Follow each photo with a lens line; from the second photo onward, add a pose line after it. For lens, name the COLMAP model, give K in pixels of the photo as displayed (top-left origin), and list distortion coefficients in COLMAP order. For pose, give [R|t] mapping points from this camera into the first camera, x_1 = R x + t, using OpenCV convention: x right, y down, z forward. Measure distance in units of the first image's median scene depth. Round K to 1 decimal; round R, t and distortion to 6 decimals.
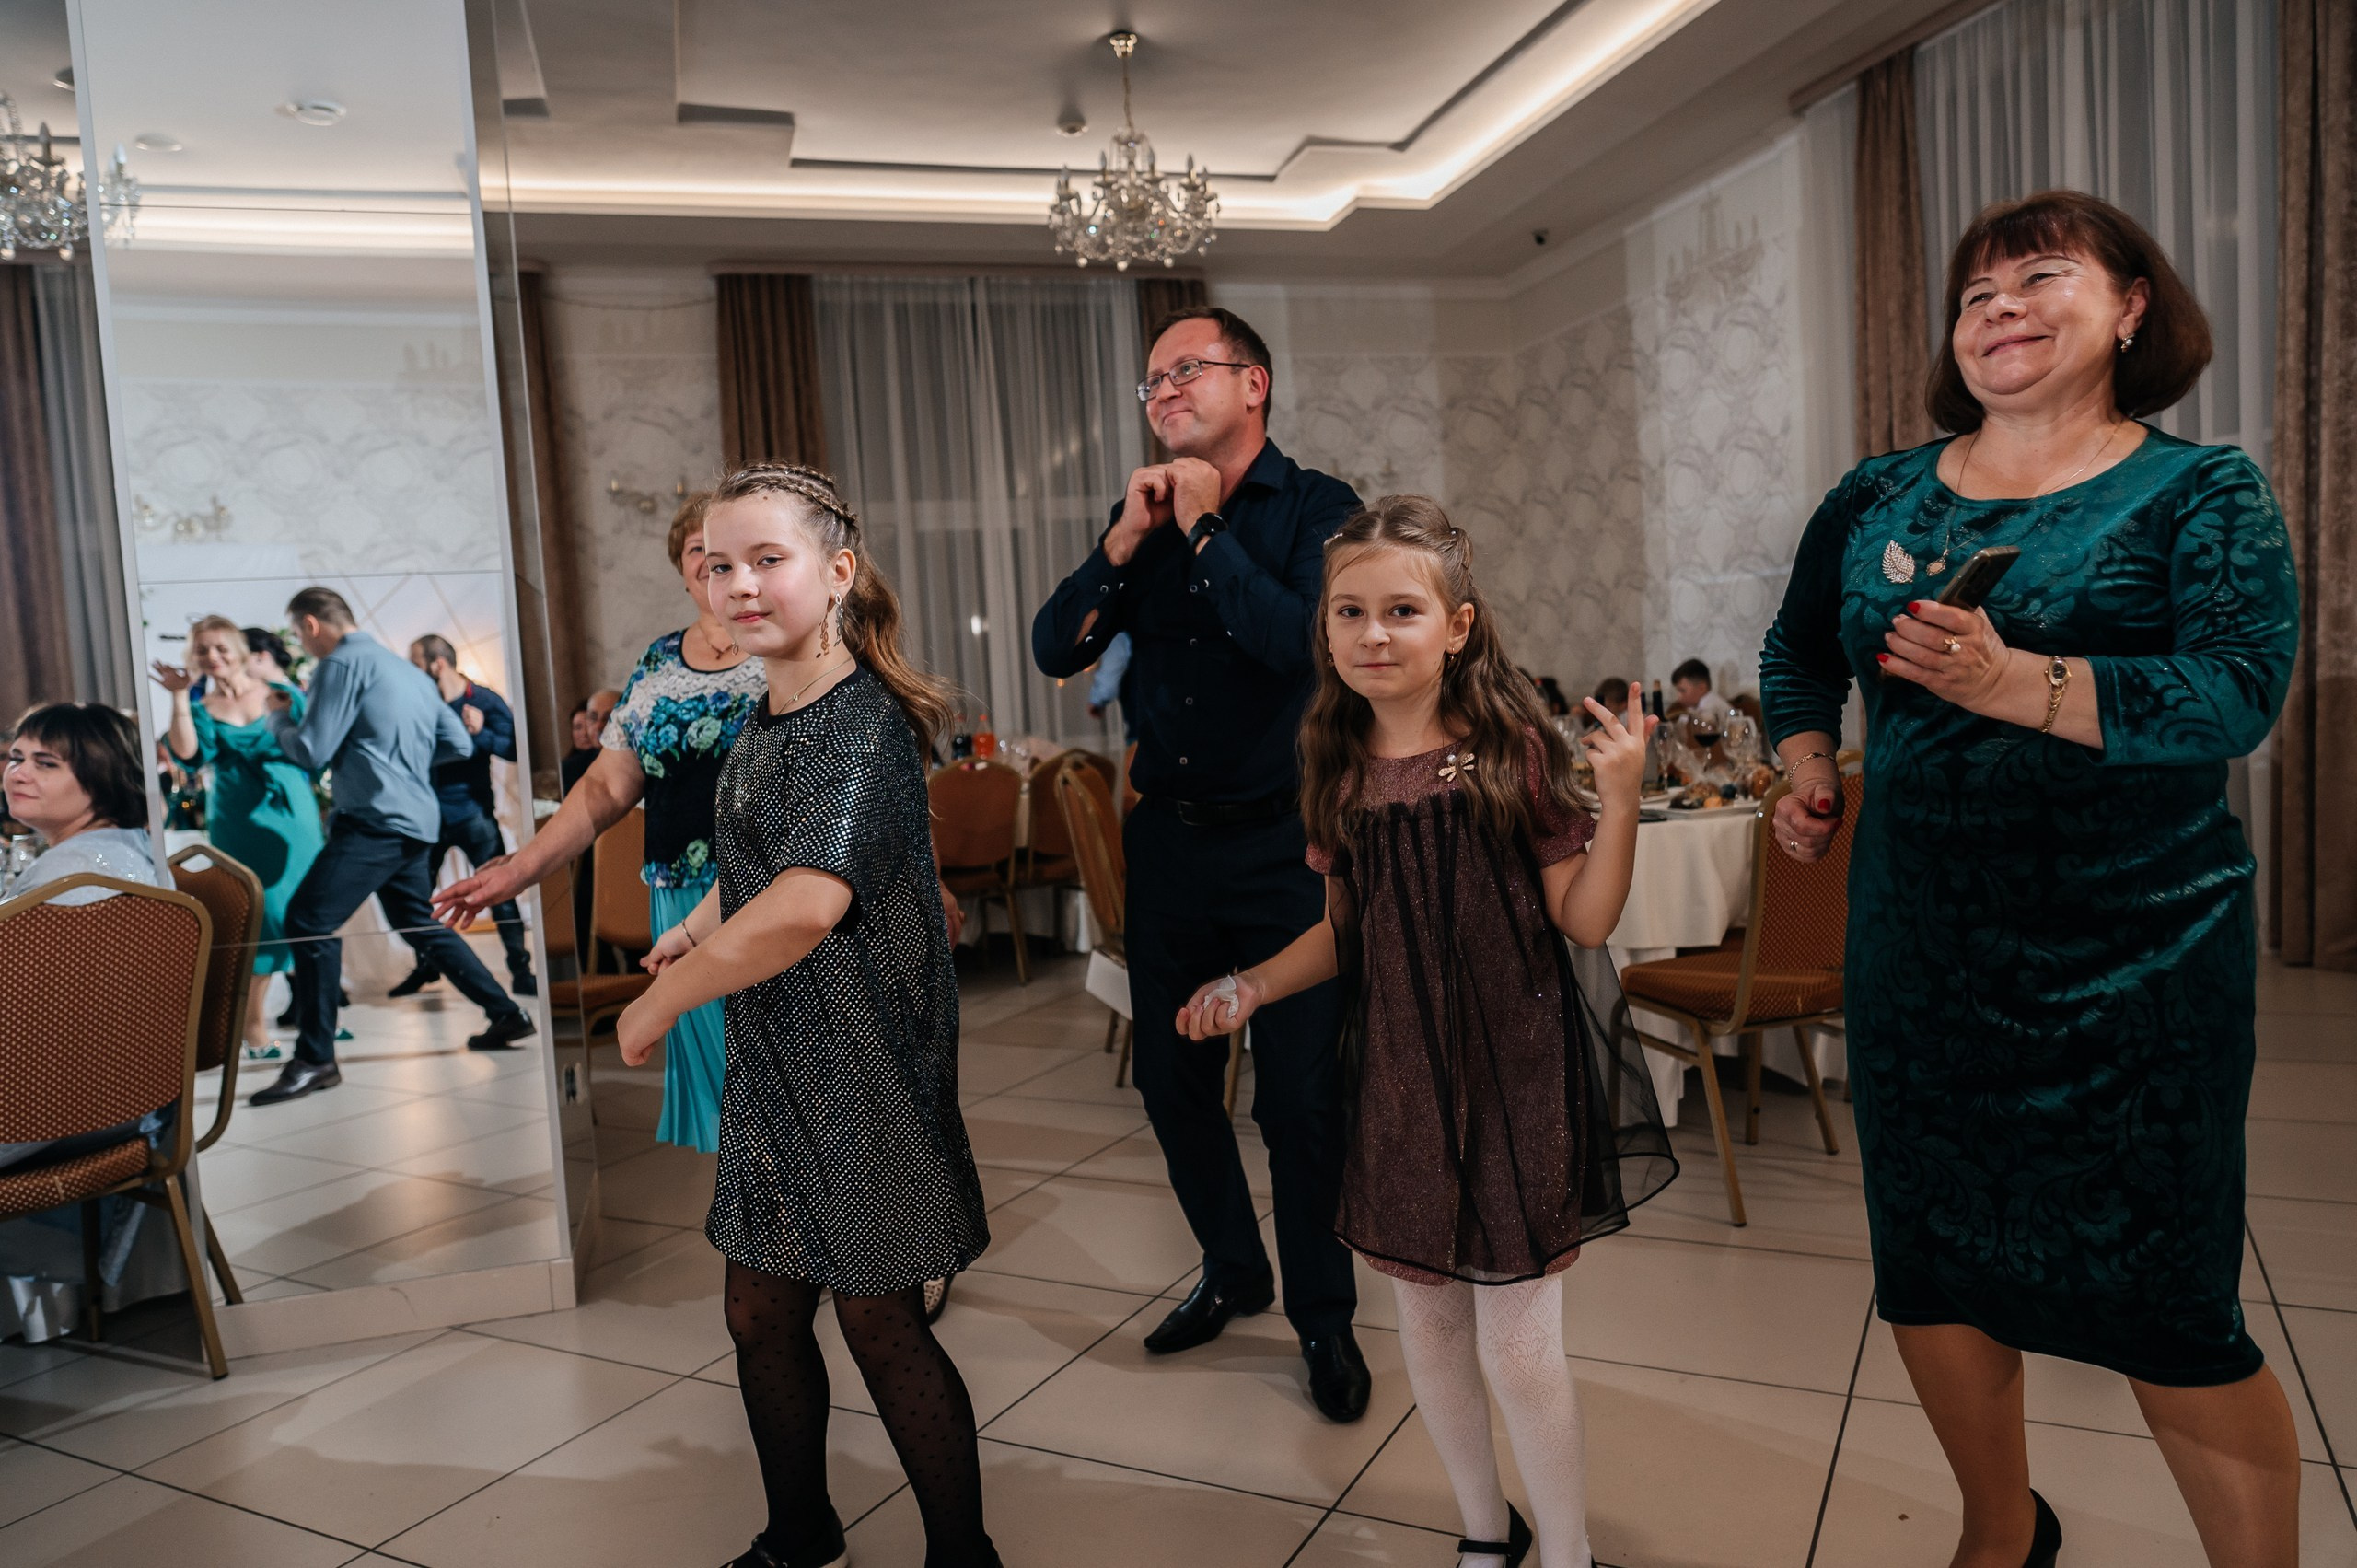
lens RADIAL K [[1598.3, 0, 1174.4], [0, 1598.3, 787.2], [0, 0, 1]] dist [0.000182, 0.002192]
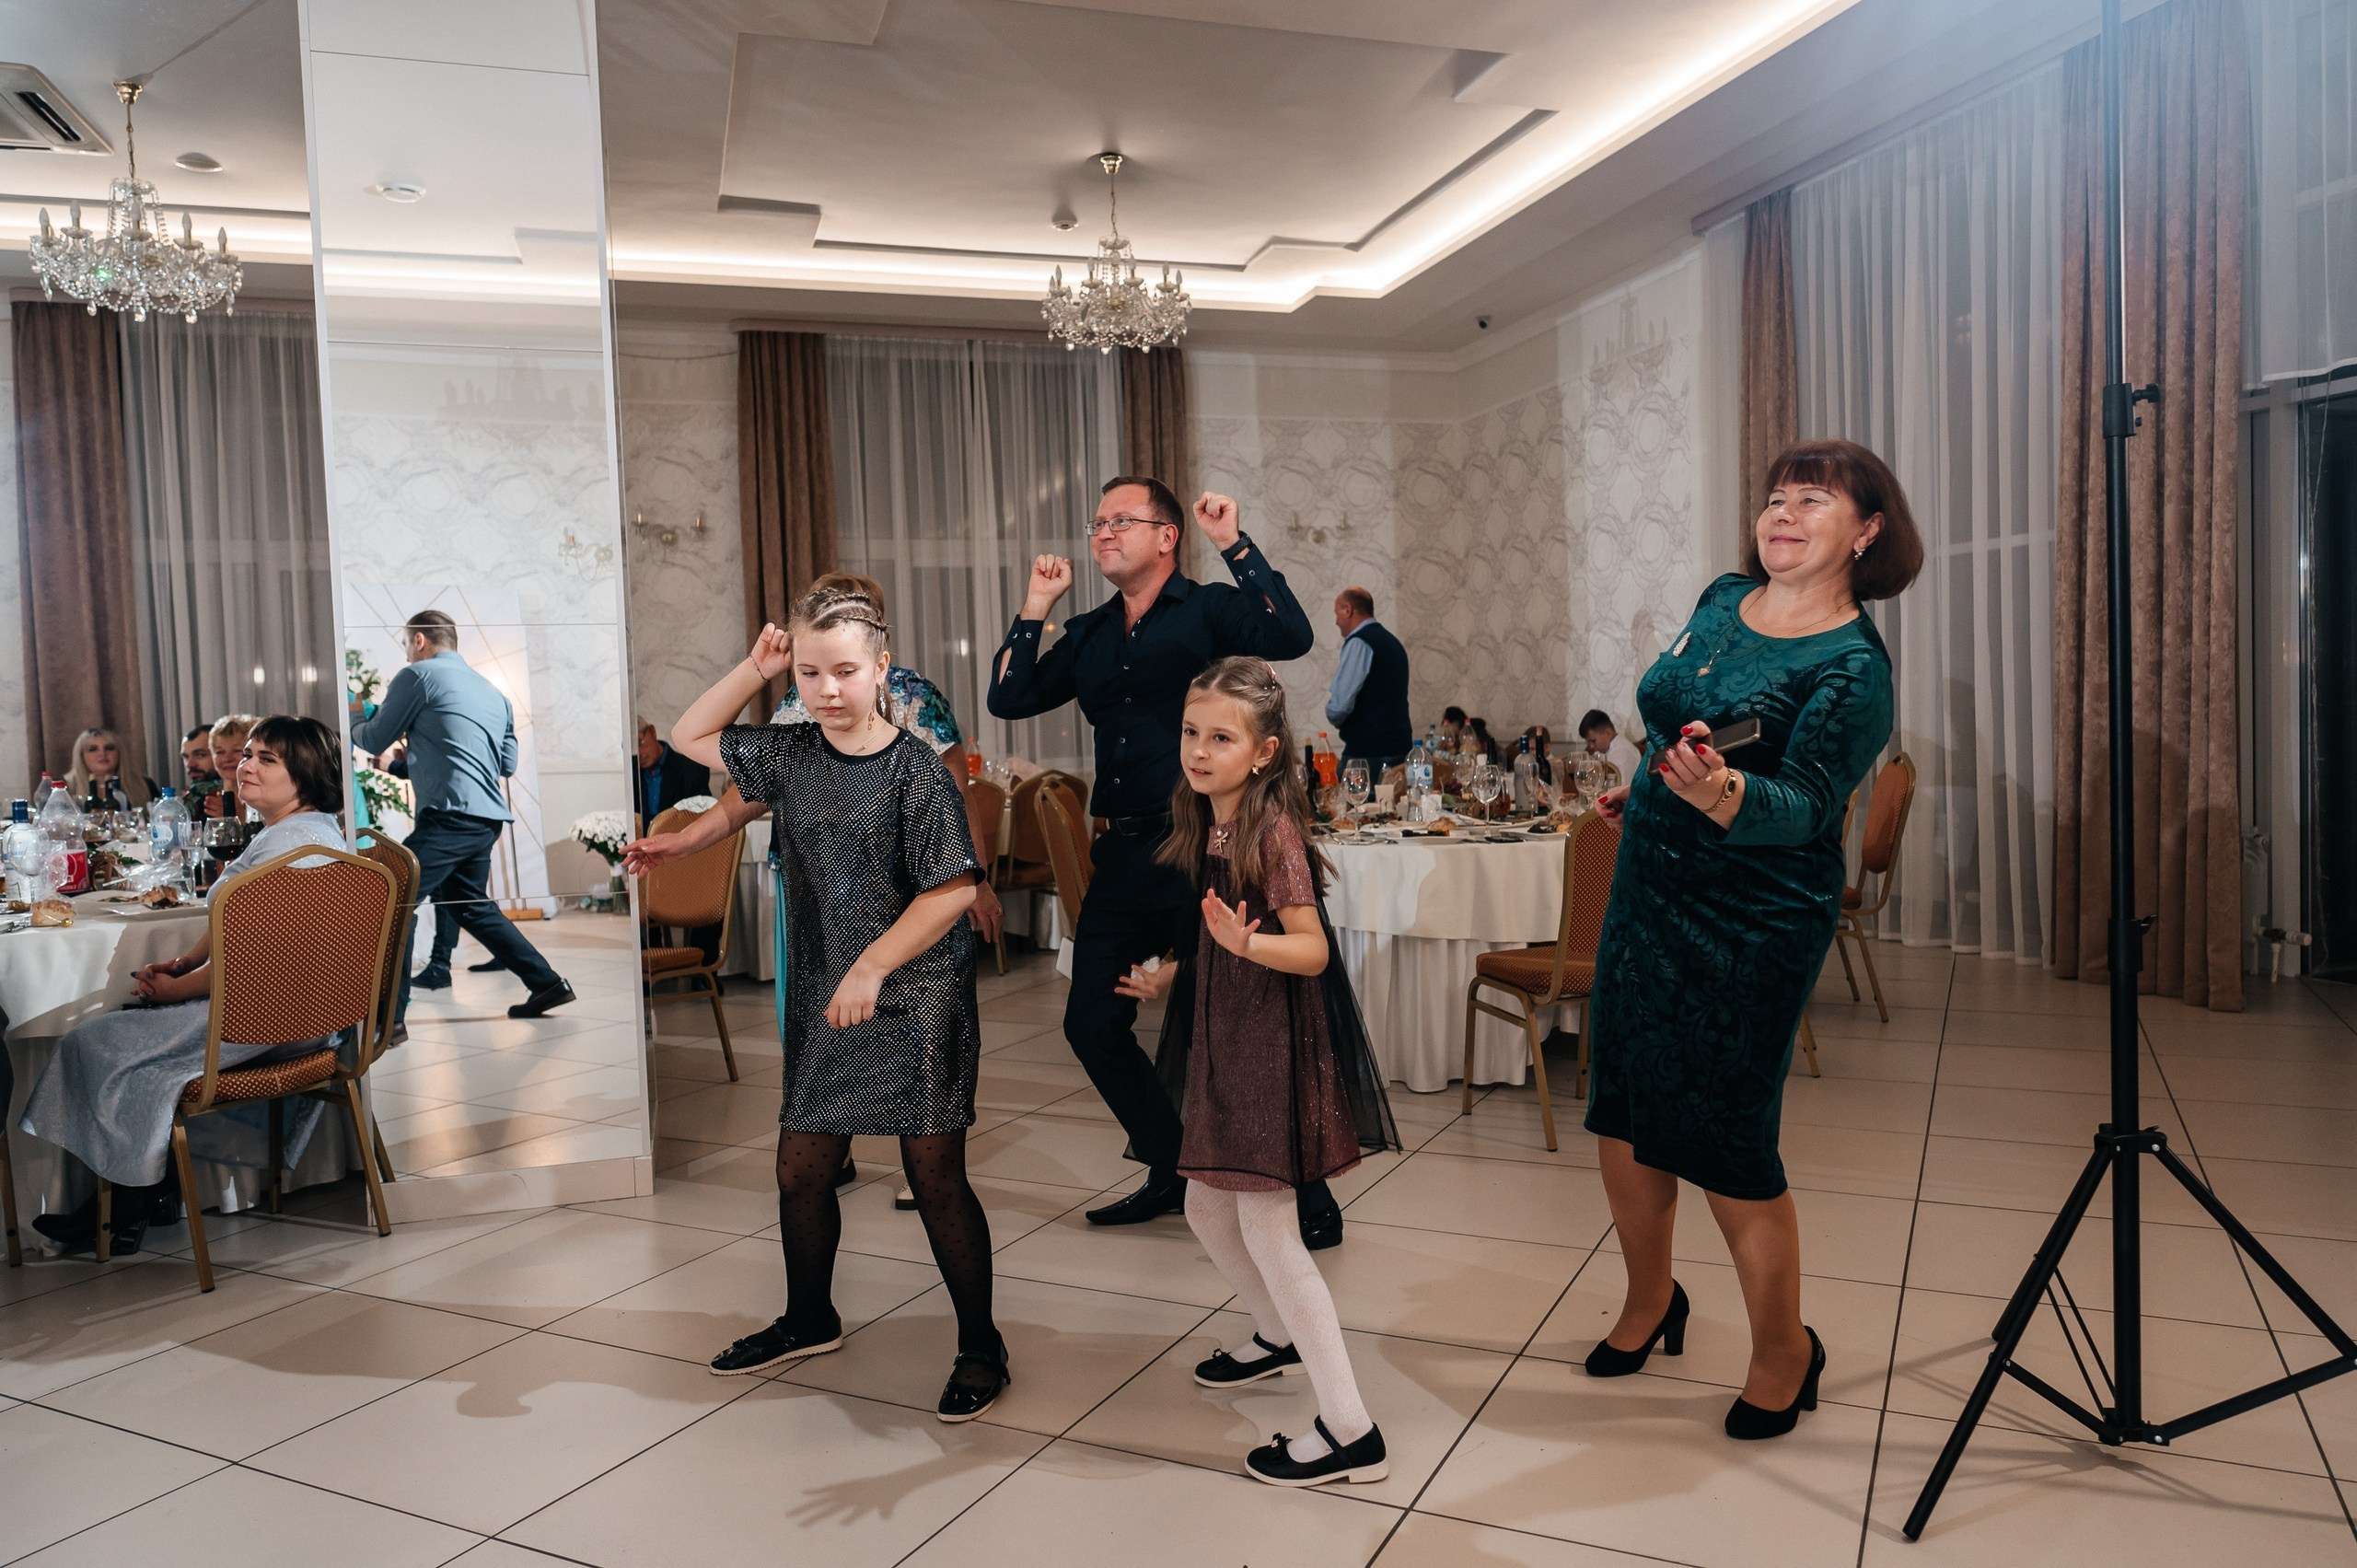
lens RADIAL K [[1598.3, 0, 1183.7], [0, 1598.3, 784.1], [0, 0, 1]] dist [0.000182, 0.002192]
pose [[0.999420, 0.027275, 0.020387, 0.007296], [-0.026948, 0.999506, -0.016159, 0.001671], [-0.020818, 0.015600, 0.999662, -0.122553]]
